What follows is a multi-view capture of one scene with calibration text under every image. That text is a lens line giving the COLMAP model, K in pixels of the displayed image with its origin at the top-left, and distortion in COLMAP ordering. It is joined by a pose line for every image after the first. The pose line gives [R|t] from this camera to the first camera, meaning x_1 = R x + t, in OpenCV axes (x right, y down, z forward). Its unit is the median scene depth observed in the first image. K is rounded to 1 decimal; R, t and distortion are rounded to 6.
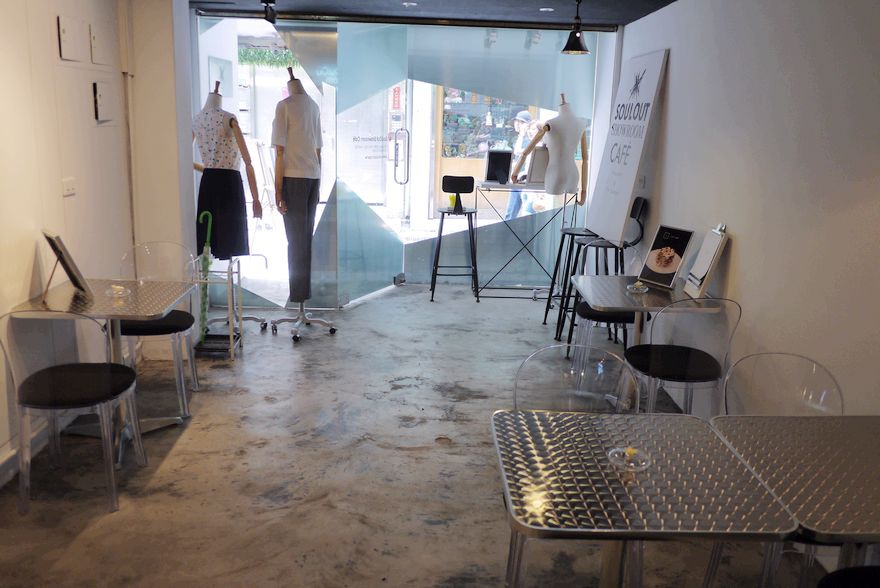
lens RADIAL K [[722.8, 0, 440.0], [0, 722.8, 294.0], [0, 0, 1]] dist [-0.052058, -0.000023]
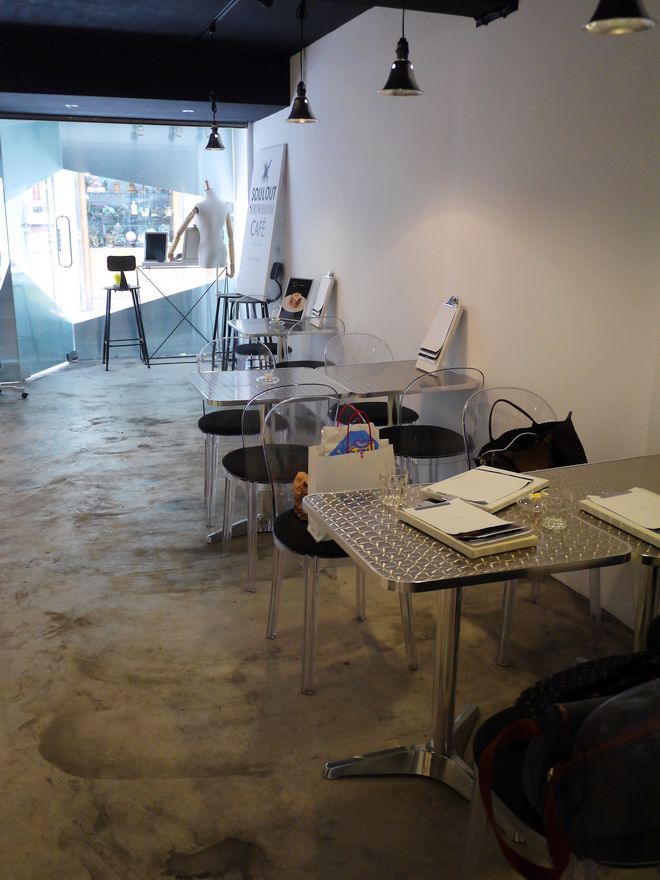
lens RADIAL K [[810.3, 0, 333.7], [0, 810.3, 428.6], [0, 0, 1]] dist [-0.049633, 0.016175]
pose [[0.949866, -0.101059, 0.295875, -0.067038], [0.093626, 0.994834, 0.039225, 0.098361], [-0.298310, -0.009557, 0.954421, -0.343564]]
